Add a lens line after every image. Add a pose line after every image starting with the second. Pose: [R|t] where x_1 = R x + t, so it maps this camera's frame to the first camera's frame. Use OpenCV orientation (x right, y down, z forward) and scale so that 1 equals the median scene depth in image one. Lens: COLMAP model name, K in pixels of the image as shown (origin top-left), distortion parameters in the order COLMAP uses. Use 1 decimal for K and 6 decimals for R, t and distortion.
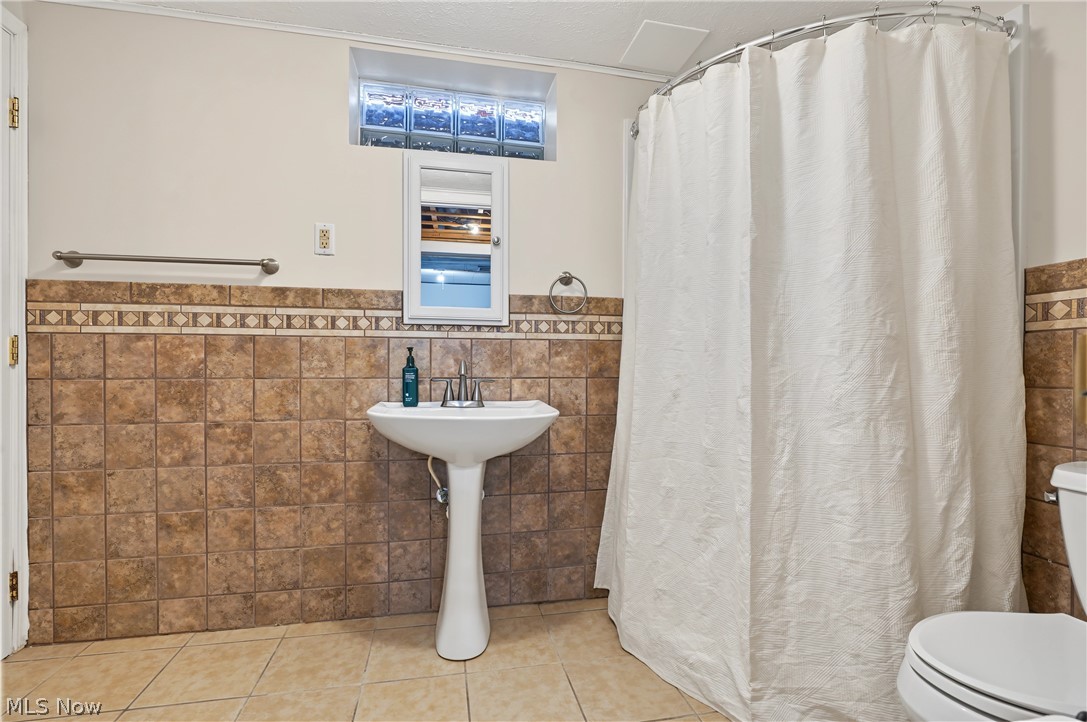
lens RADIAL K [[495.1, 0, 543.3], [0, 495.1, 364.2], [0, 0, 1]] dist [-0.003524, 0.000374]
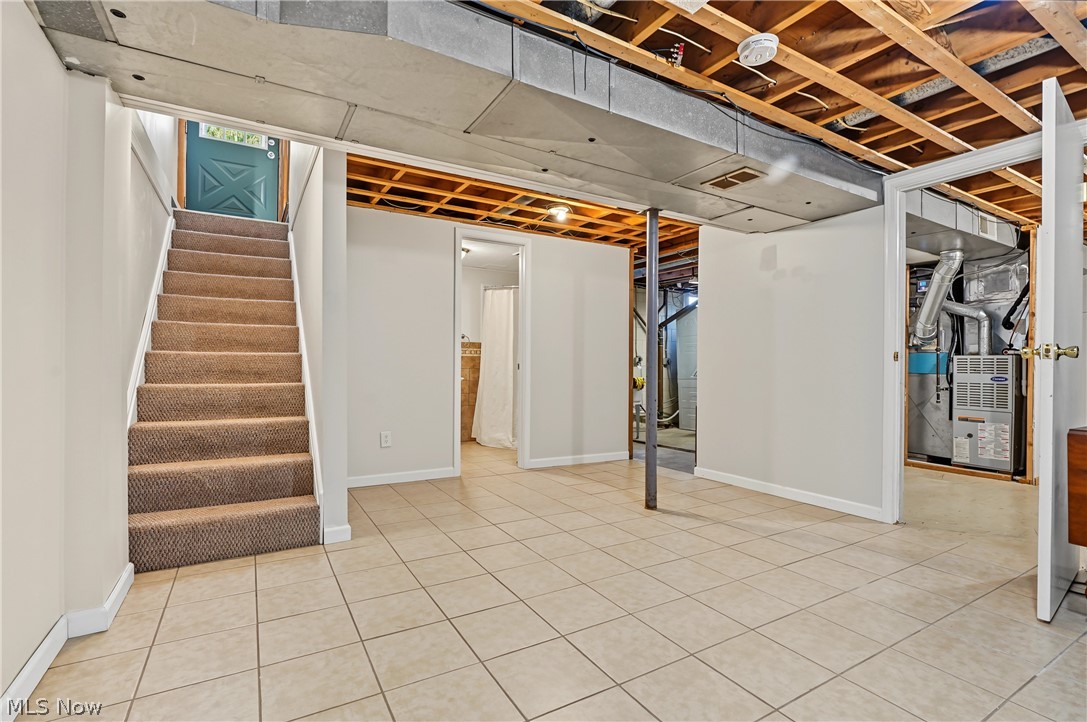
lens RADIAL K [[495.1, 0, 543.3], [0, 495.1, 364.2], [0, 0, 1]] dist [-0.003524, 0.000374]
pose [[0.949607, 0.004903, 0.313404, -0.434491], [-0.005199, 0.999986, 0.000108, -0.001733], [-0.313399, -0.001732, 0.949620, -2.032720]]
